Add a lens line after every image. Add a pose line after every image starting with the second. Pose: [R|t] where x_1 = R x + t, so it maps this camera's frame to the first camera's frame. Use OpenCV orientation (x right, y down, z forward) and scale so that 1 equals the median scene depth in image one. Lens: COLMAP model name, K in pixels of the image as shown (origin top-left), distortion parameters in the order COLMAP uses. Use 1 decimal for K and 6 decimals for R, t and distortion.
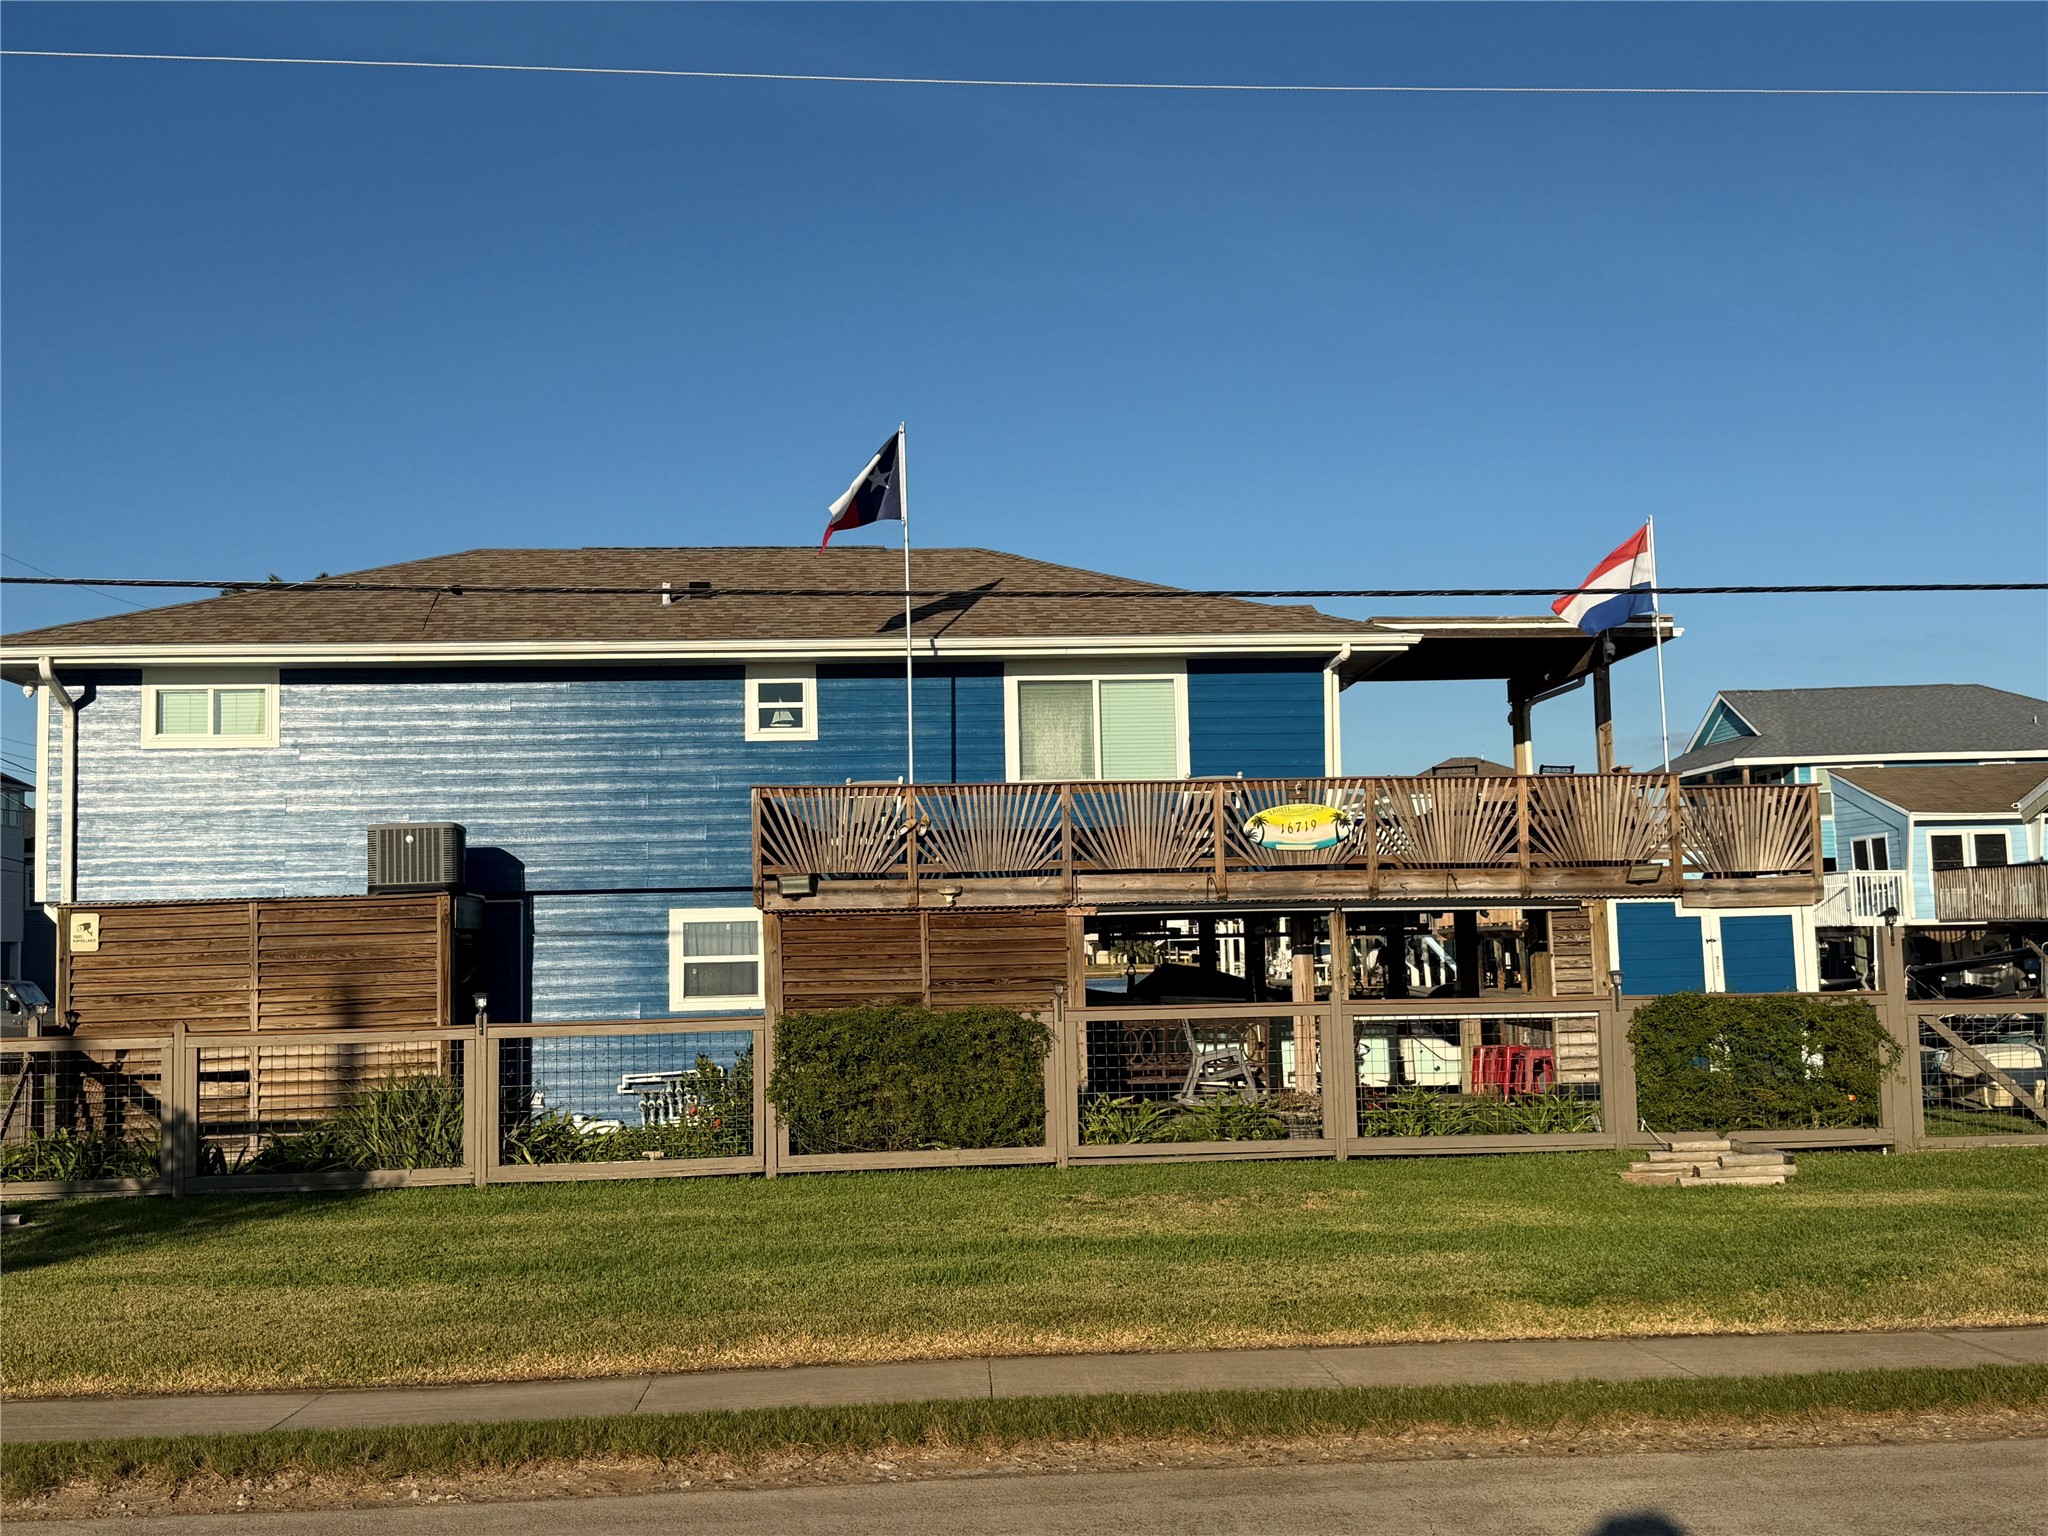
lens RADIAL K [[2197.7, 0, 1022.1], [0, 2197.7, 761.0], [0, 0, 1]] dist [0.071076, 0.000000]
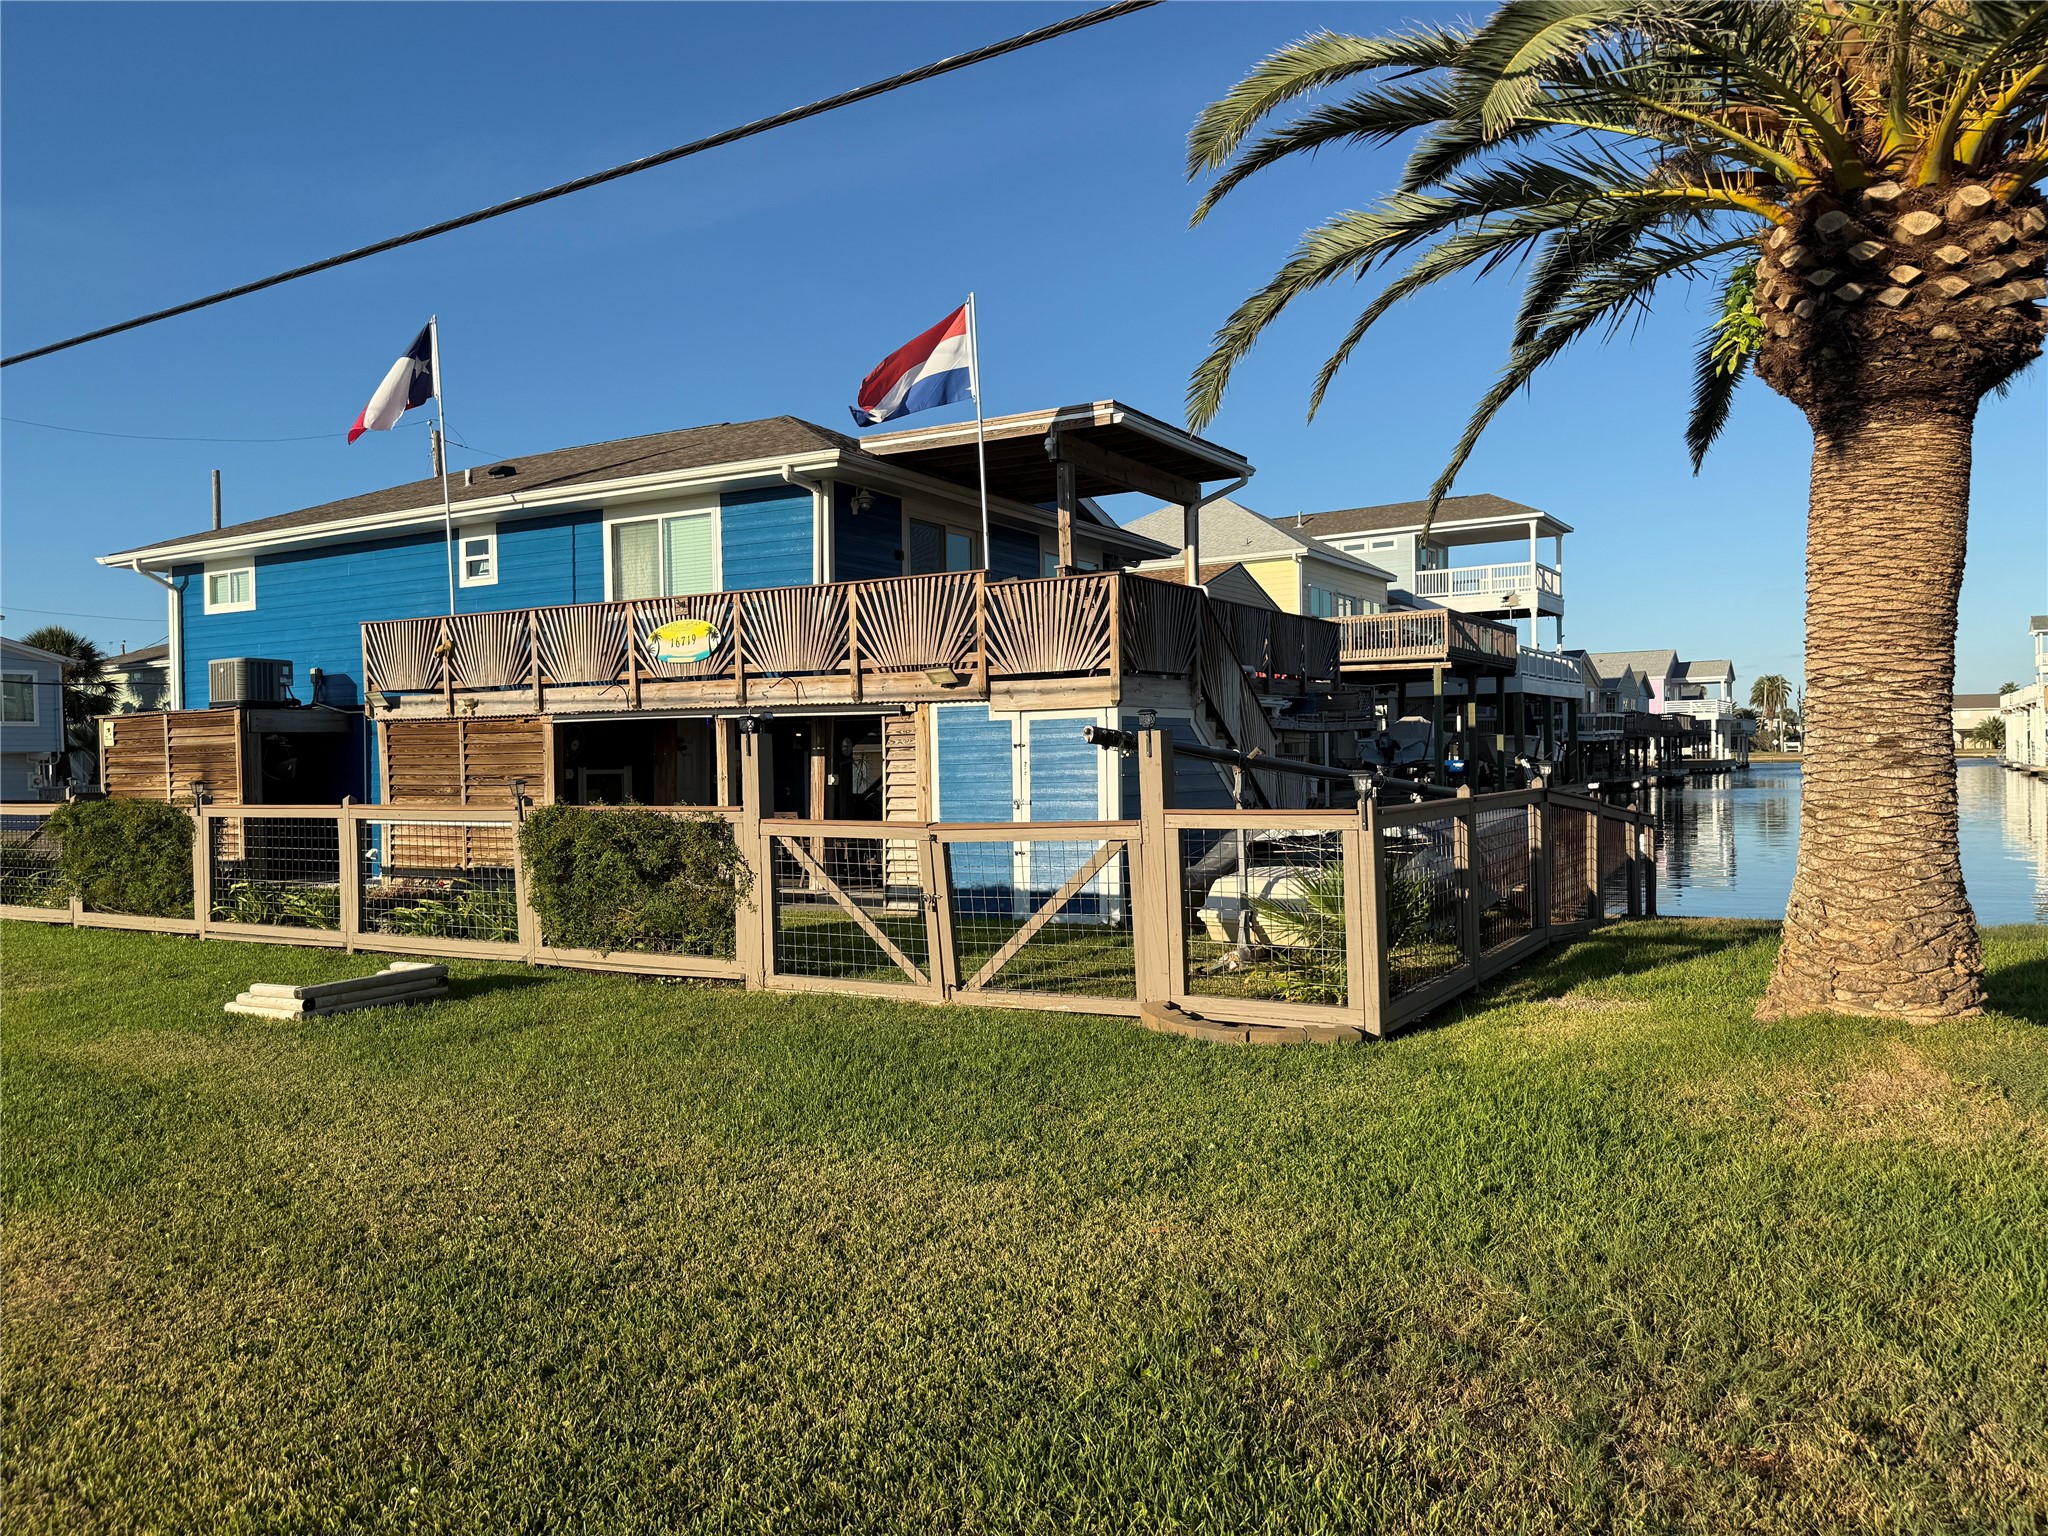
lens RADIAL K [[1435.6, 0, 1027.2], [0, 1435.6, 776.5], [0, 0, 1]] dist [0.014757, -0.012556]
pose [[0.846404, 0.016862, -0.532274, 0.645035], [0.042844, 0.994103, 0.099621, 0.033119], [0.530815, -0.107124, 0.840690, 0.483974]]
